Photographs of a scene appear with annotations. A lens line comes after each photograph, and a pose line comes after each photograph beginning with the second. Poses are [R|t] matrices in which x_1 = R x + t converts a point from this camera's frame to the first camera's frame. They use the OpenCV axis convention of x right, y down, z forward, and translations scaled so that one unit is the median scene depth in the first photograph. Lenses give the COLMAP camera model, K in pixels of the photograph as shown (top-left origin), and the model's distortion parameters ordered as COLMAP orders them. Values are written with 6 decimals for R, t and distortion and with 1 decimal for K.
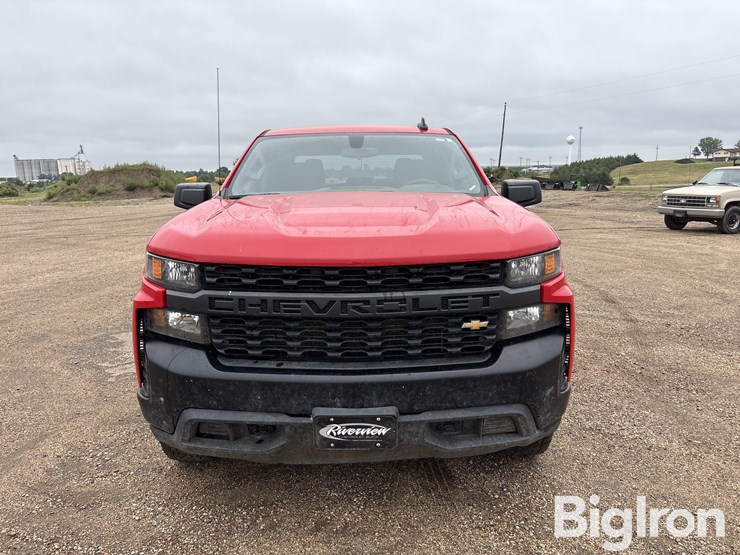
lens RADIAL K [[561.2, 0, 368.3], [0, 561.2, 281.5], [0, 0, 1]] dist [0.057202, -0.067697]
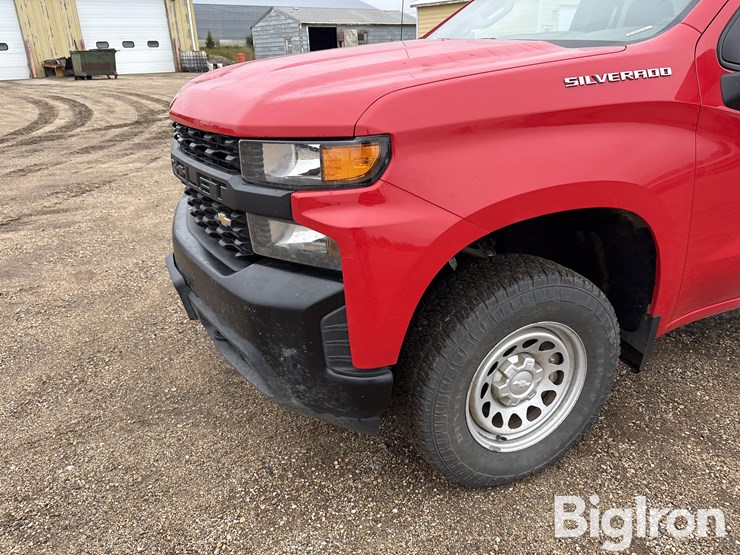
lens RADIAL K [[561.2, 0, 375.1], [0, 561.2, 283.5], [0, 0, 1]] dist [0.057202, -0.067697]
pose [[0.404069, 0.355475, -0.842832, 0.856638], [-0.158493, 0.934672, 0.318225, -0.106450], [0.900893, 0.004998, 0.434012, 0.767530]]
